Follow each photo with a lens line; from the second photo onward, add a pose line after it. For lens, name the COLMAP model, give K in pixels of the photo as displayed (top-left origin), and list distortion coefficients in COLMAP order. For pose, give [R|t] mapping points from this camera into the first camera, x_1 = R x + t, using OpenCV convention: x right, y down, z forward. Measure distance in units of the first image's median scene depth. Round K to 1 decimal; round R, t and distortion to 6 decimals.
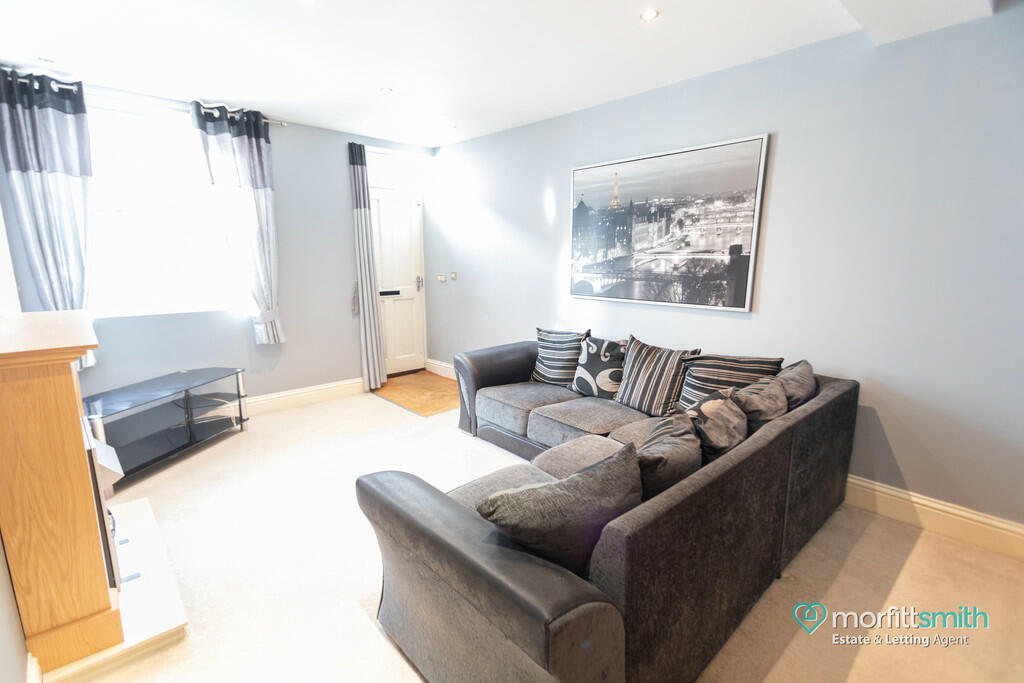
lens RADIAL K [[479.4, 0, 516.4], [0, 479.4, 347.1], [0, 0, 1]] dist [0.019788, -0.001192]
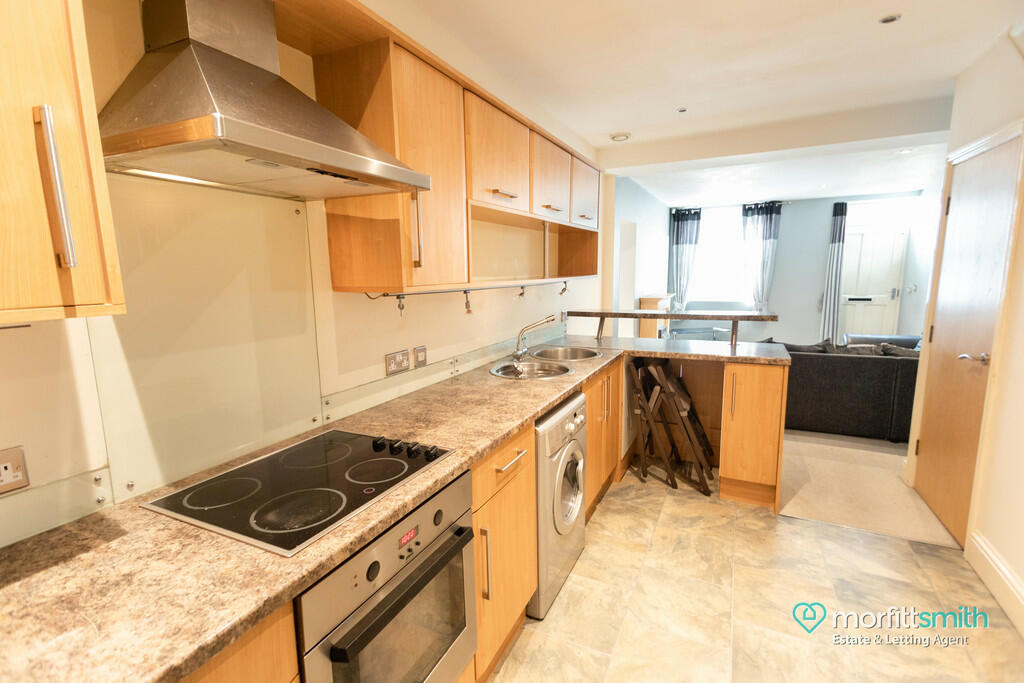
lens RADIAL K [[479.4, 0, 511.2], [0, 479.4, 347.3], [0, 0, 1]] dist [0.019788, -0.001192]
pose [[0.398314, 0.134878, -0.907278, 1.033001], [-0.160488, 0.984120, 0.075844, 0.134623], [0.903100, 0.115397, 0.413635, -0.803532]]
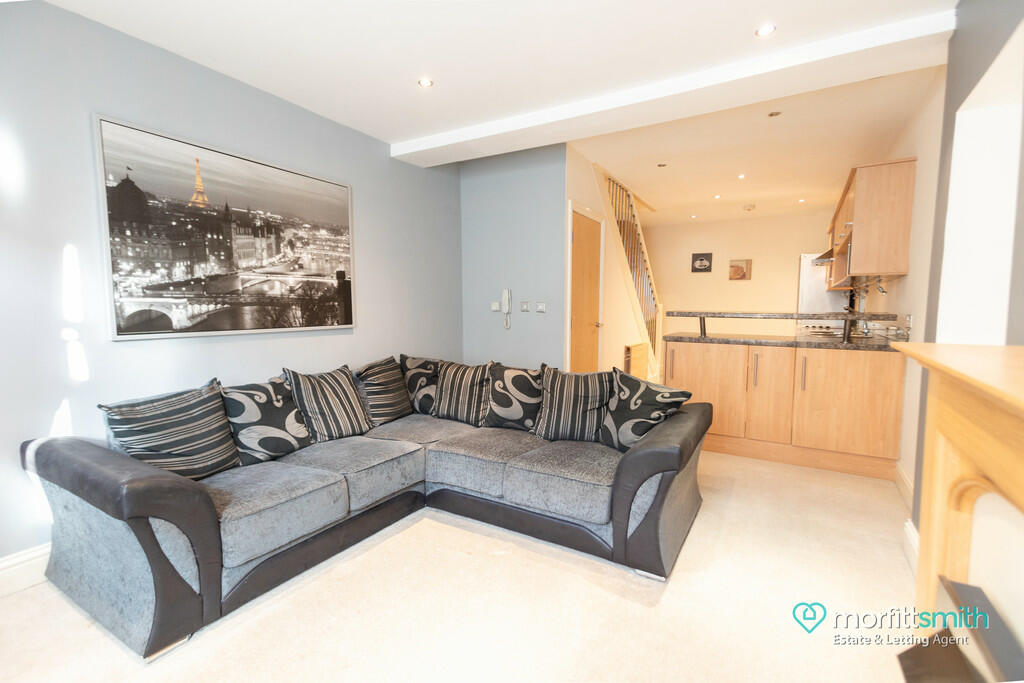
lens RADIAL K [[479.4, 0, 510.8], [0, 479.4, 344.3], [0, 0, 1]] dist [0.019788, -0.001192]
pose [[-0.310450, -0.081995, 0.947047, -0.686262], [0.176867, 0.973894, 0.142298, -0.117716], [-0.933991, 0.211677, -0.287843, 0.874538]]
